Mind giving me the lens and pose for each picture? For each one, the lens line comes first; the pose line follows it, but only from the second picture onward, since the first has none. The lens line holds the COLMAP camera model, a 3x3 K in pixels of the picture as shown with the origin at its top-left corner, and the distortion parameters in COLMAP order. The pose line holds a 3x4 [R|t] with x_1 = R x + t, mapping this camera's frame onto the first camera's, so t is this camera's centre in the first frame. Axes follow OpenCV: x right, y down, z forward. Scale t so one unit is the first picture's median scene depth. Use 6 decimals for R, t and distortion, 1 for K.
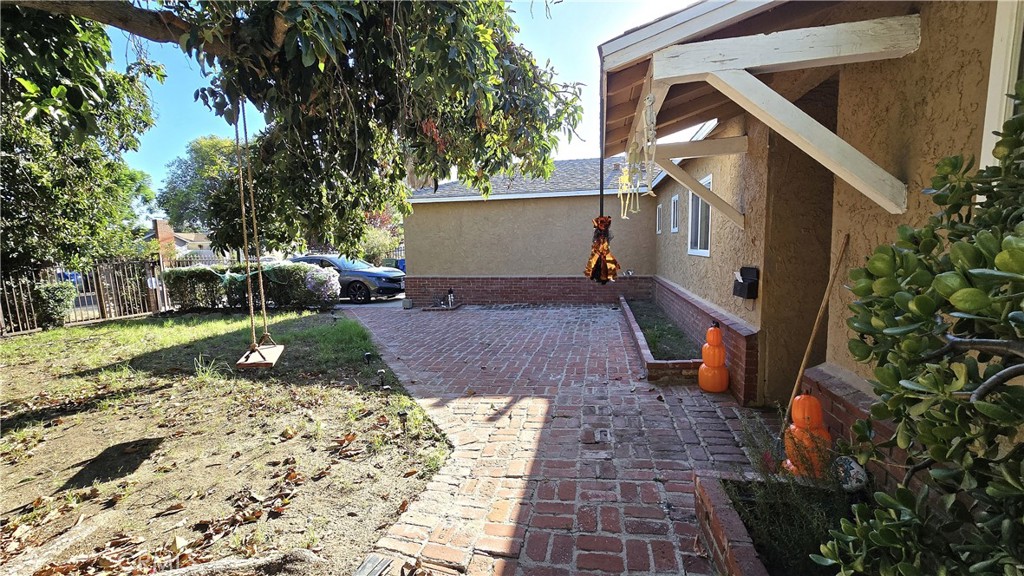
lens RADIAL K [[411.1, 0, 515.6], [0, 411.1, 290.9], [0, 0, 1]] dist [-0.000114, -0.000004]
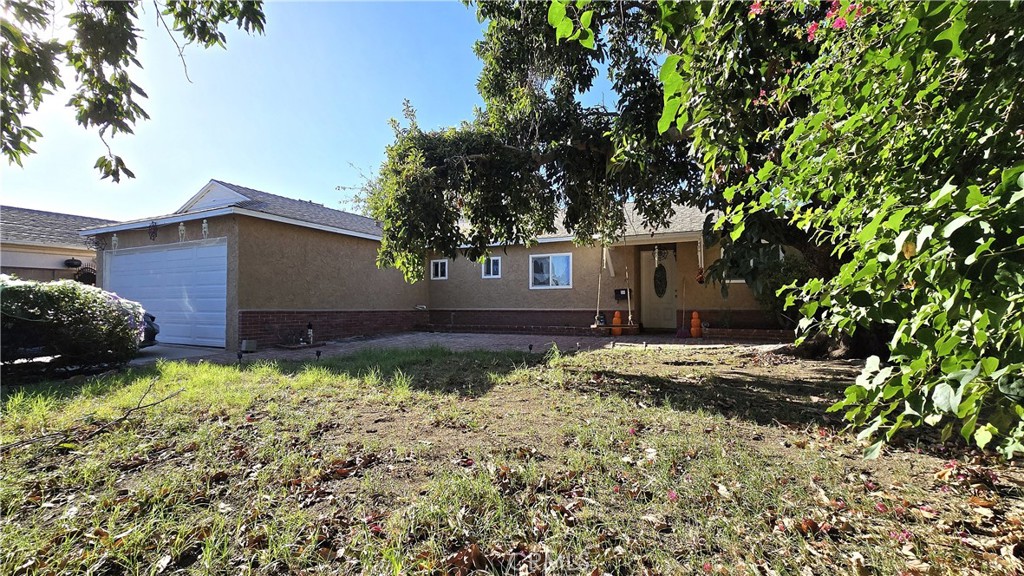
lens RADIAL K [[411.1, 0, 512.4], [0, 411.1, 292.8], [0, 0, 1]] dist [-0.000114, -0.000004]
pose [[0.260119, 0.052991, 0.964121, -0.892651], [0.109179, 0.990475, -0.083896, 0.052106], [-0.959384, 0.127085, 0.251856, 0.347820]]
